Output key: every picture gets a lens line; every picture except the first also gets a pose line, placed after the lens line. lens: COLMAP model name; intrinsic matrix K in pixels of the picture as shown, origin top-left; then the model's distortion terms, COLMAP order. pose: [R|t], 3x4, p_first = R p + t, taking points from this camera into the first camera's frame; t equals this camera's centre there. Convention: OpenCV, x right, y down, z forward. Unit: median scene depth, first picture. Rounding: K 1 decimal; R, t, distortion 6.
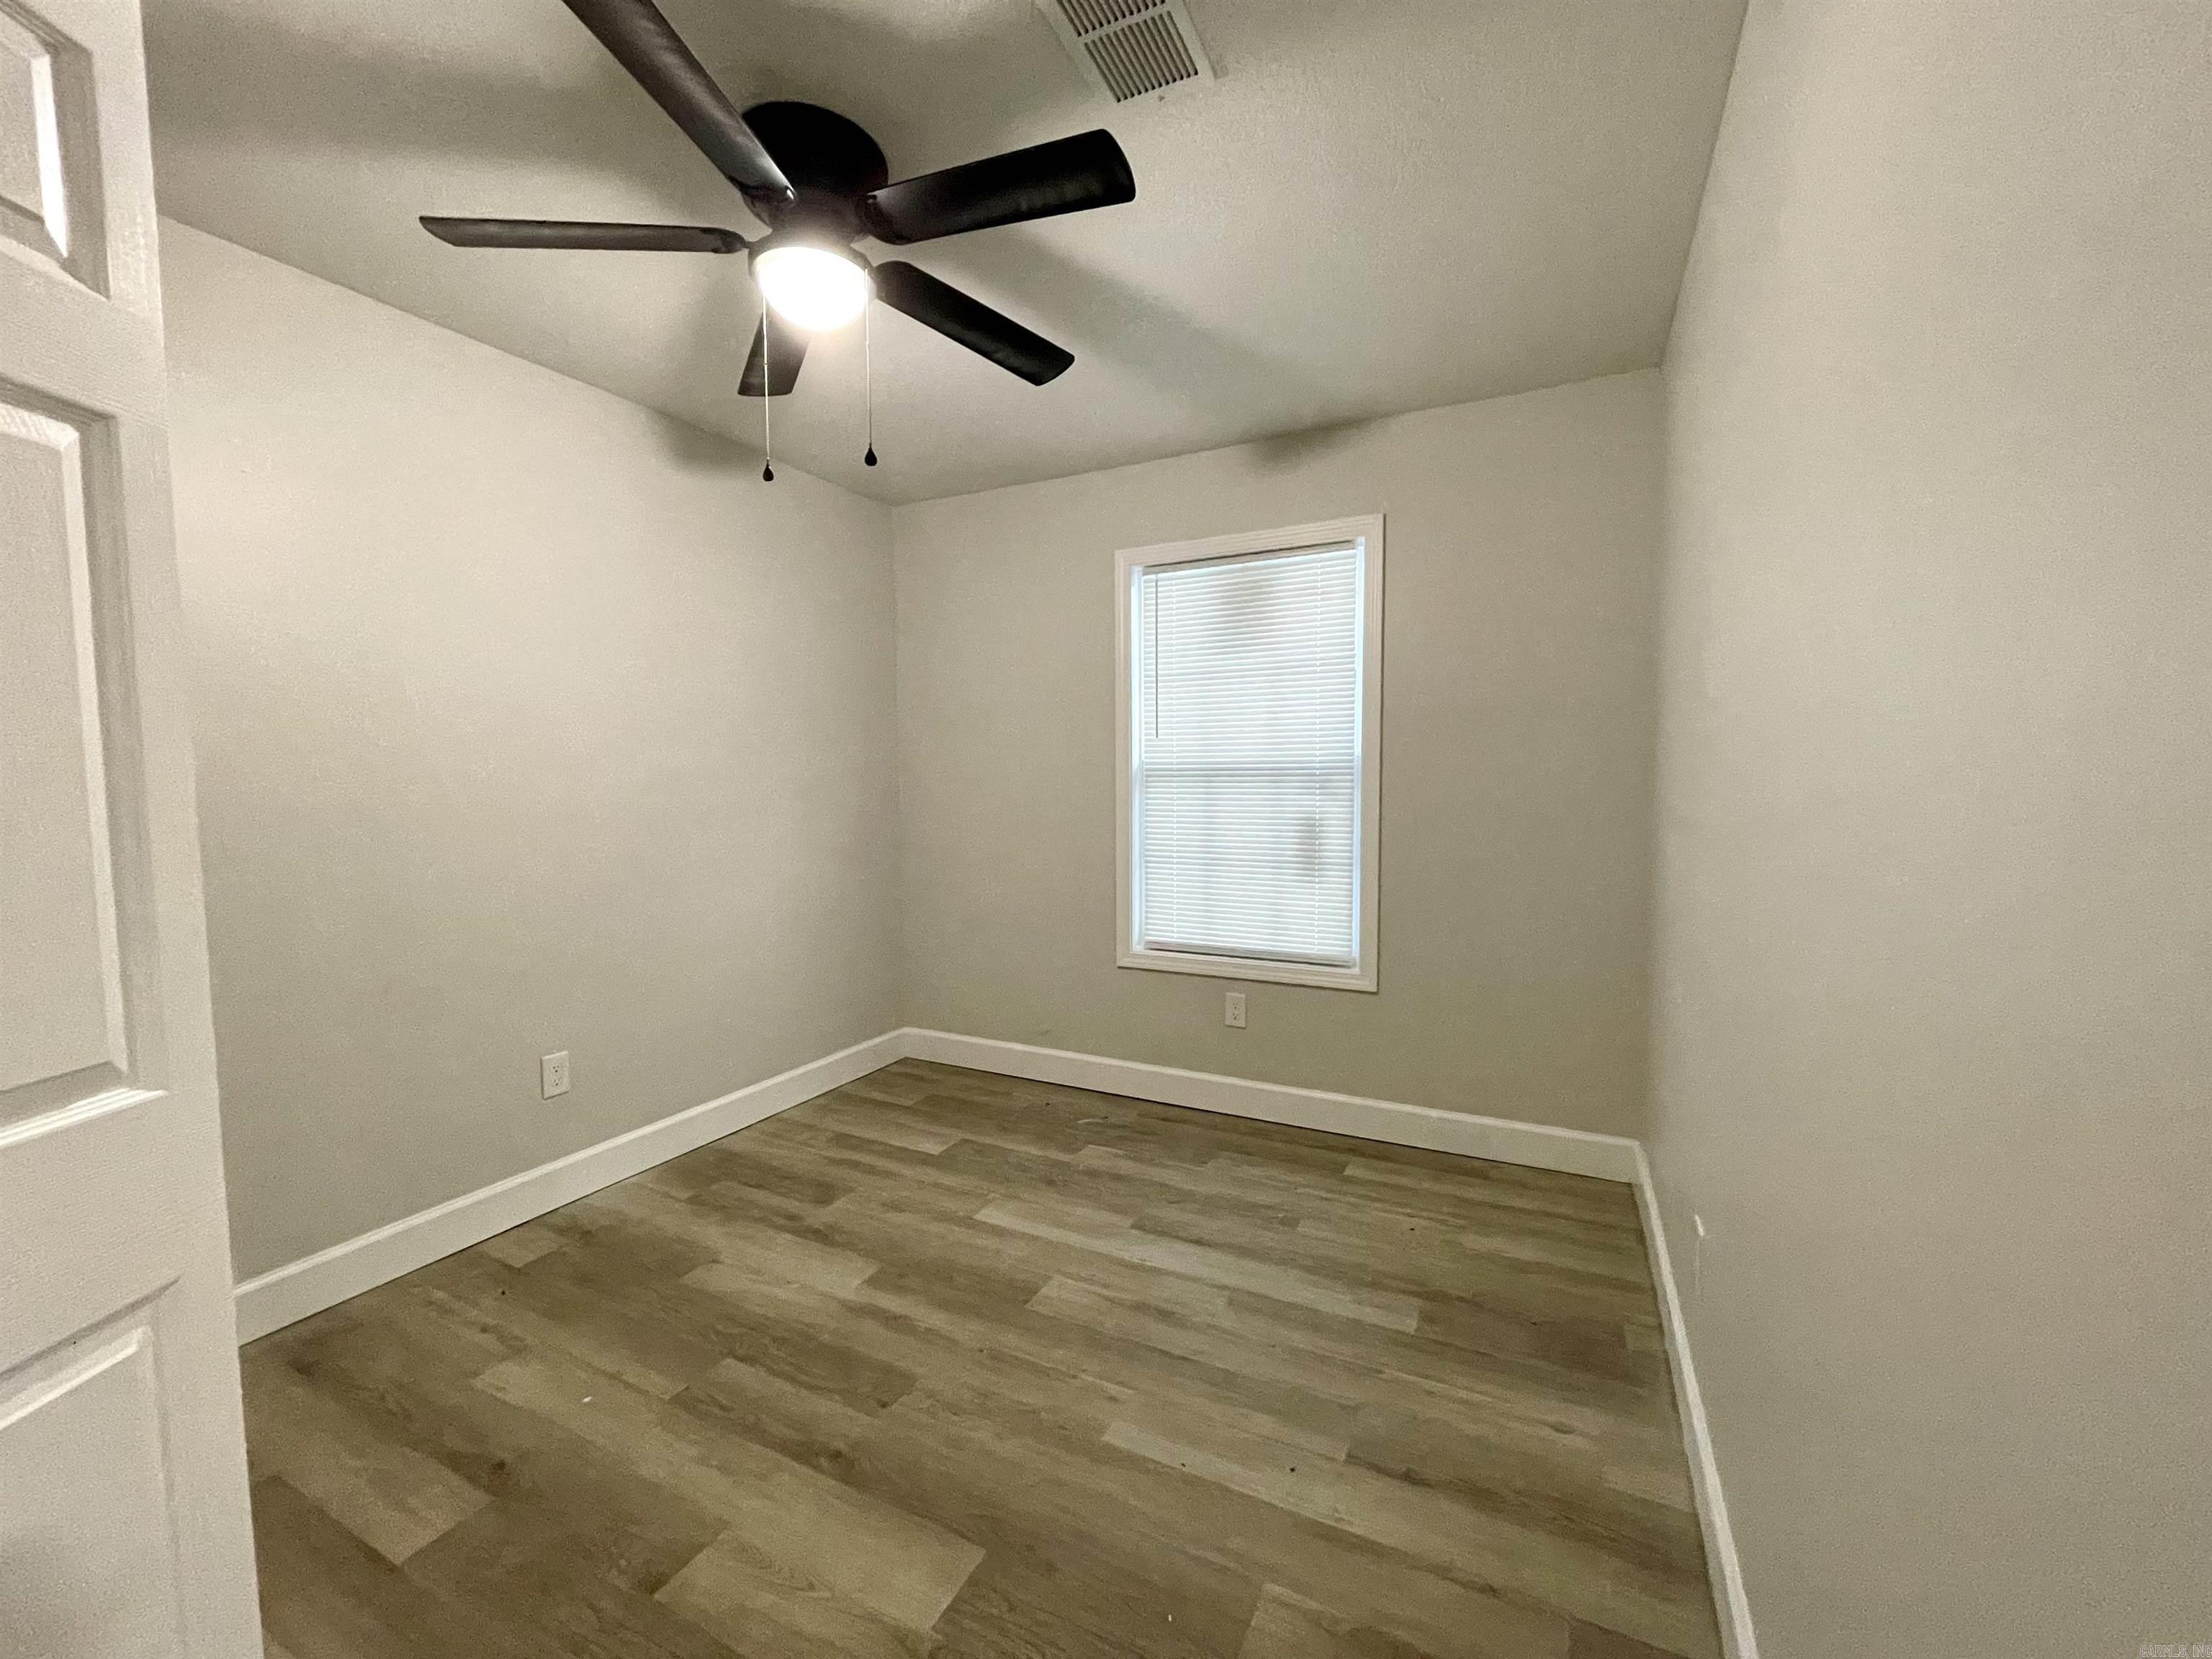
lens RADIAL K [[889.5, 0, 1104.6], [0, 889.5, 789.0], [0, 0, 1]] dist [0.000526, 0.000039]
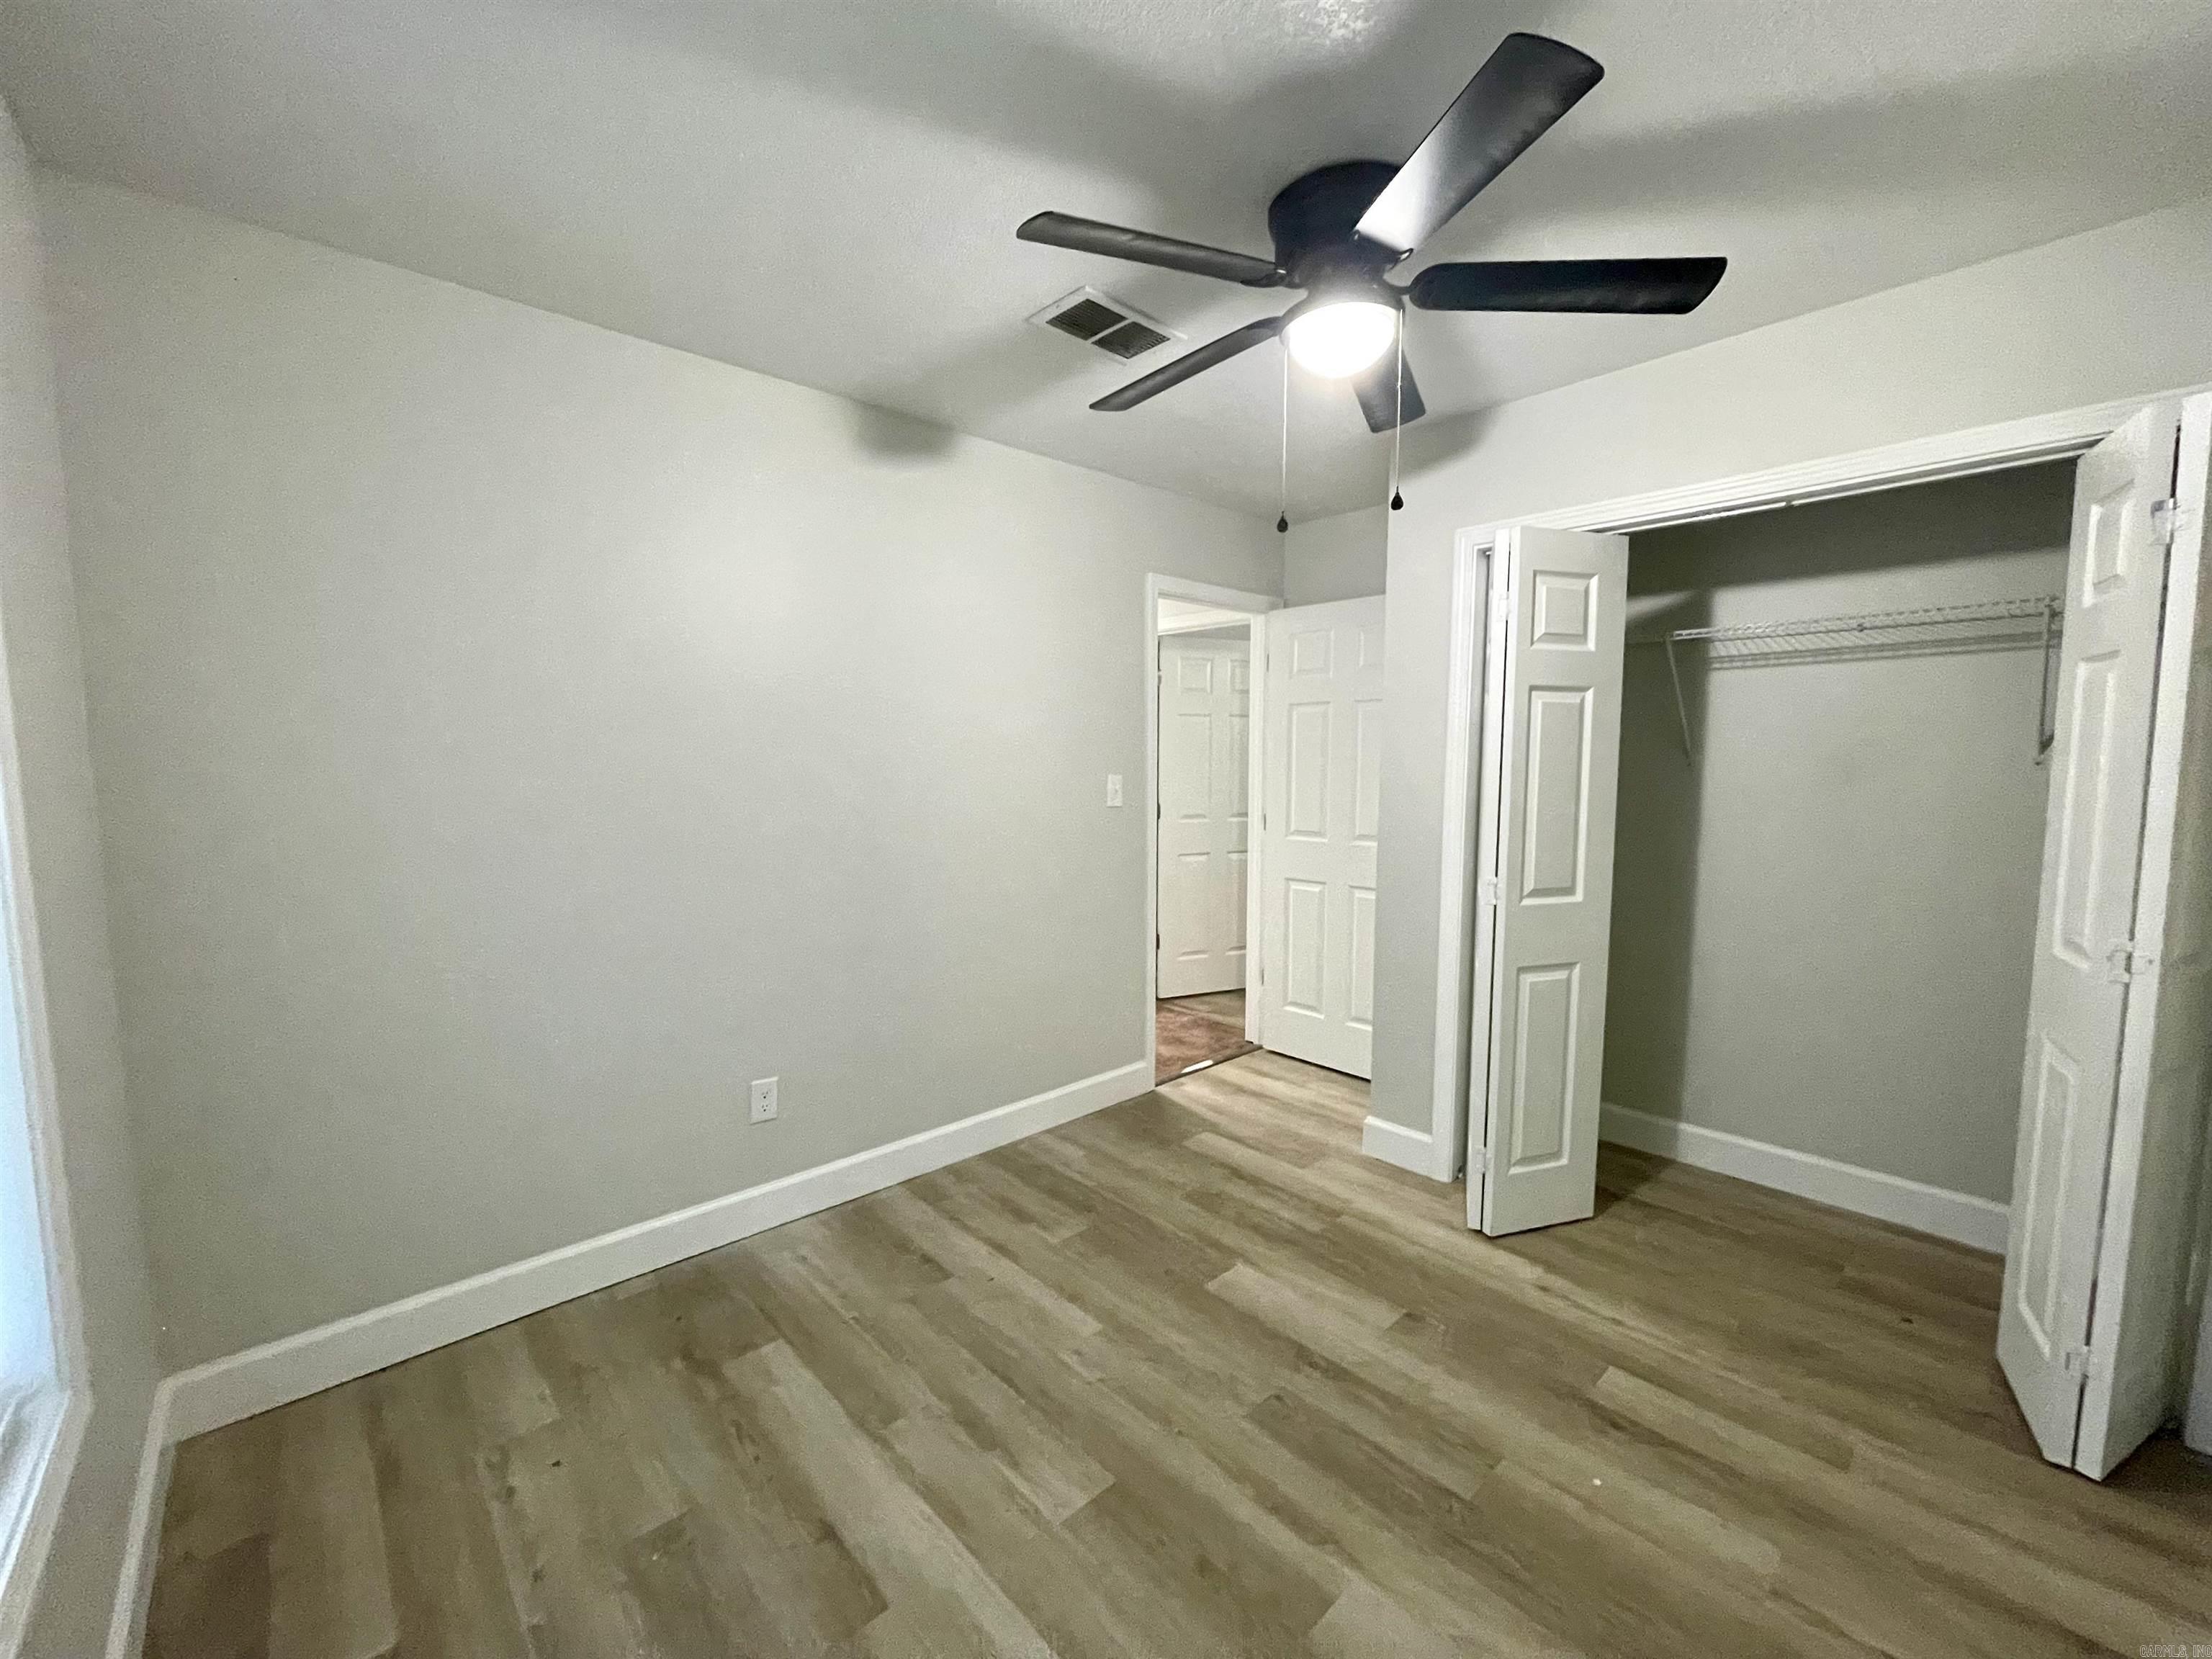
lens RADIAL K [[881.4, 0, 1101.2], [0, 881.4, 839.7], [0, 0, 1]] dist [-0.002422, -0.000301]
pose [[-0.935047, -0.014393, 0.354230, -0.405418], [0.025502, 0.993856, 0.107701, -0.091446], [-0.353604, 0.109739, -0.928936, 1.940301]]
